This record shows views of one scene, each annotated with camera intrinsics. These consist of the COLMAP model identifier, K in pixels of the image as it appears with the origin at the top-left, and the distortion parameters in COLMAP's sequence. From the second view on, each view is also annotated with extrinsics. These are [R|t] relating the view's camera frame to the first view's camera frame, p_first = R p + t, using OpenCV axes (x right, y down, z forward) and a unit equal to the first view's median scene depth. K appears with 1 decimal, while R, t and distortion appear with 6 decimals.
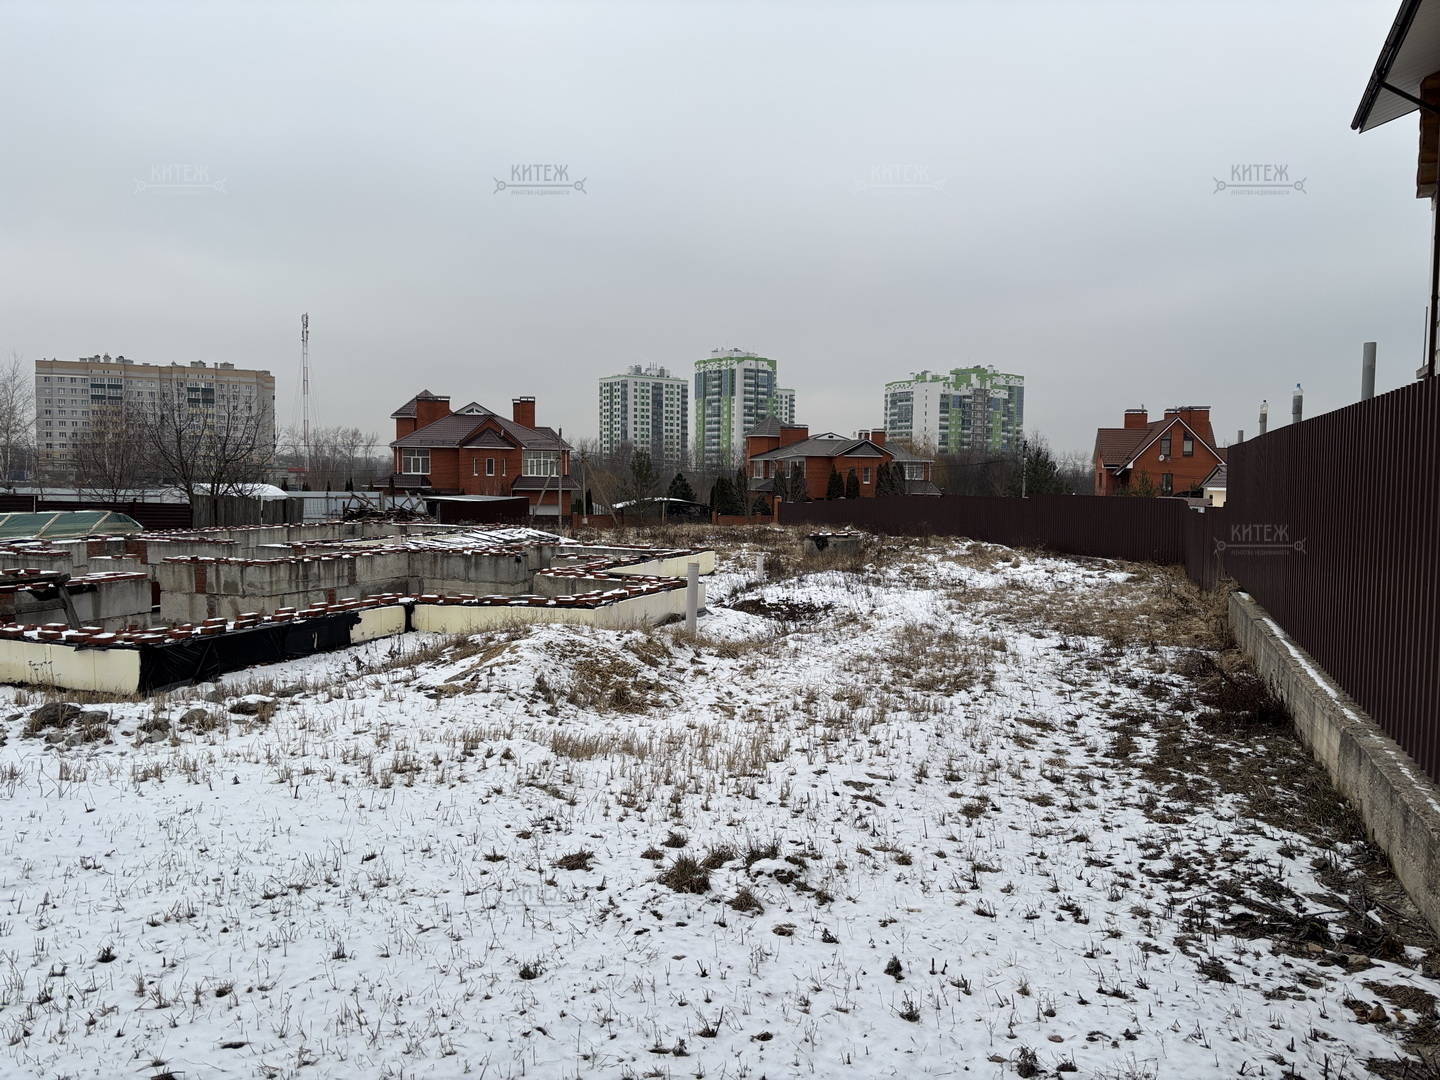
lens RADIAL K [[1063.4, 0, 715.3], [0, 1063.4, 545.3], [0, 0, 1]] dist [0.044054, -0.045164]
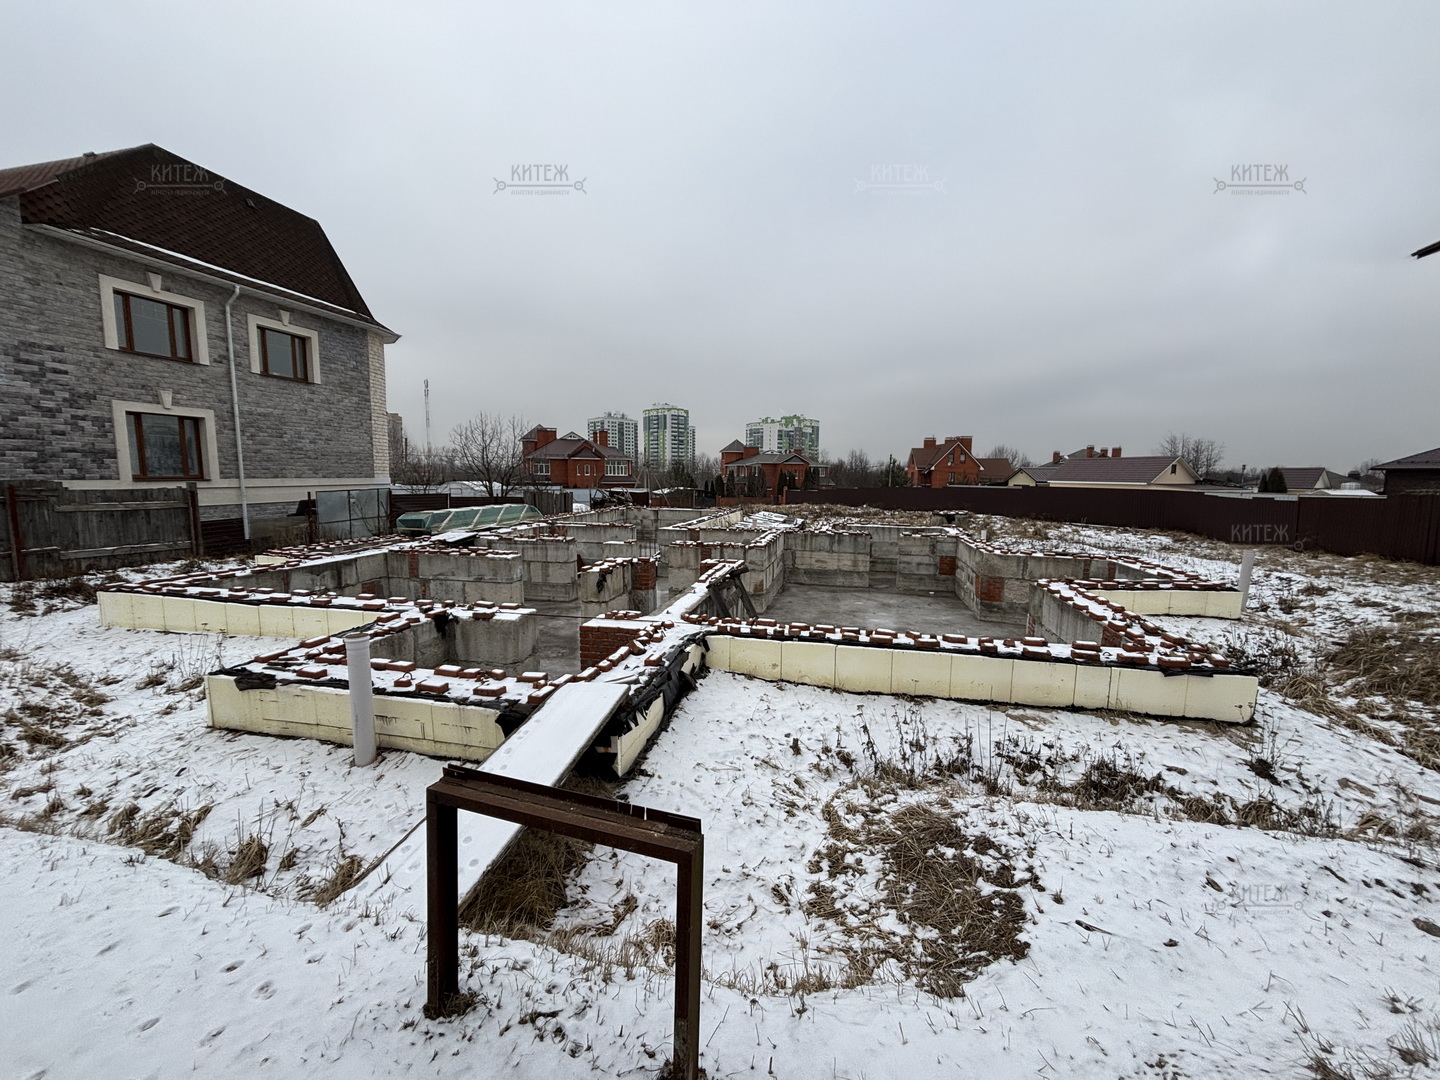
lens RADIAL K [[570.5, 0, 713.1], [0, 570.5, 542.3], [0, 0, 1]] dist [-0.005077, 0.000217]
pose [[0.992035, -0.017488, 0.124745, -0.440792], [0.010614, 0.998399, 0.055559, -0.022412], [-0.125516, -0.053793, 0.990632, 0.231400]]
